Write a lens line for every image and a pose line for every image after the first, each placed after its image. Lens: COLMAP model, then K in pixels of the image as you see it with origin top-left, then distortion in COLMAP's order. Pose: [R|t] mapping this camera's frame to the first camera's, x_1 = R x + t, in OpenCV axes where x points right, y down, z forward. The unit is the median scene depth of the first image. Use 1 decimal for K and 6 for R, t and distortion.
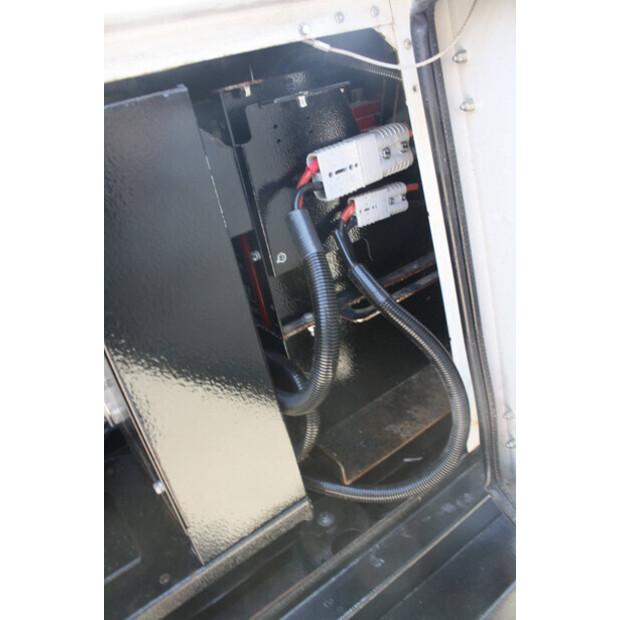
lens RADIAL K [[523.4, 0, 313.1], [0, 523.4, 309.0], [0, 0, 1]] dist [-0.149446, 0.118584]
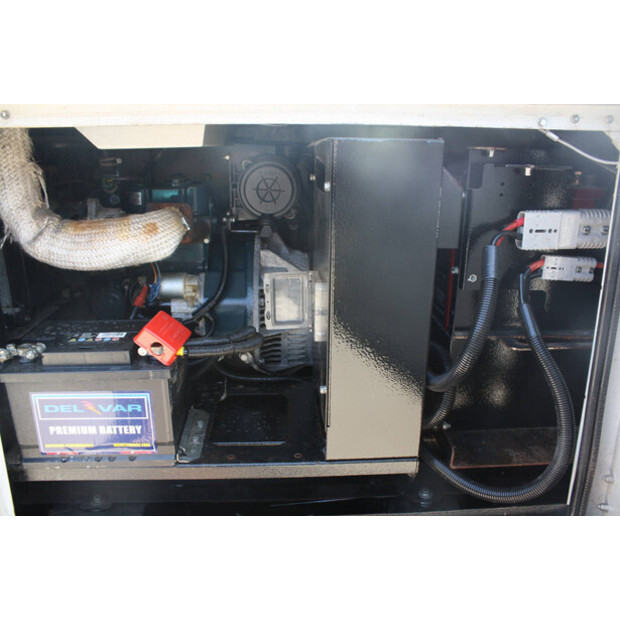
lens RADIAL K [[523.4, 0, 306.4], [0, 523.4, 309.2], [0, 0, 1]] dist [-0.149446, 0.118584]
pose [[0.825298, 0.367556, -0.428703, 0.180635], [-0.396075, 0.917892, 0.024484, 0.108346], [0.402502, 0.149592, 0.903114, -0.335853]]
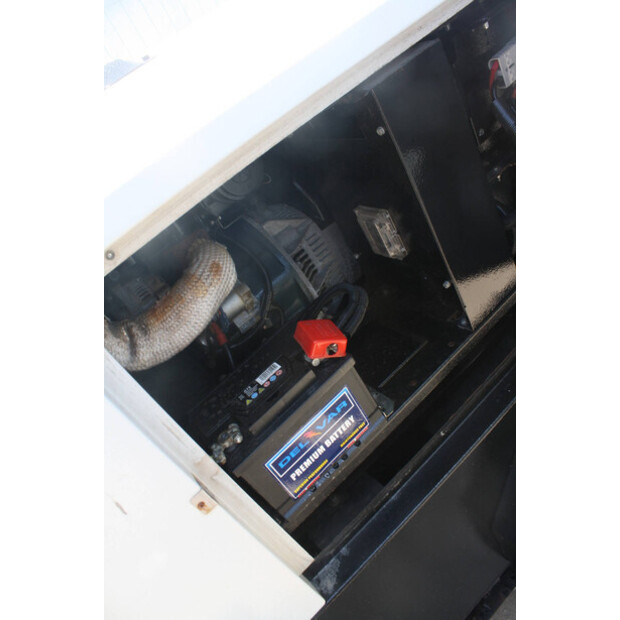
lens RADIAL K [[523.4, 0, 312.0], [0, 523.4, 309.9], [0, 0, 1]] dist [-0.149446, 0.118584]
pose [[0.968894, -0.202616, -0.142099, -0.439259], [0.226278, 0.957824, 0.177123, 0.025281], [0.100217, -0.203767, 0.973877, -0.619617]]
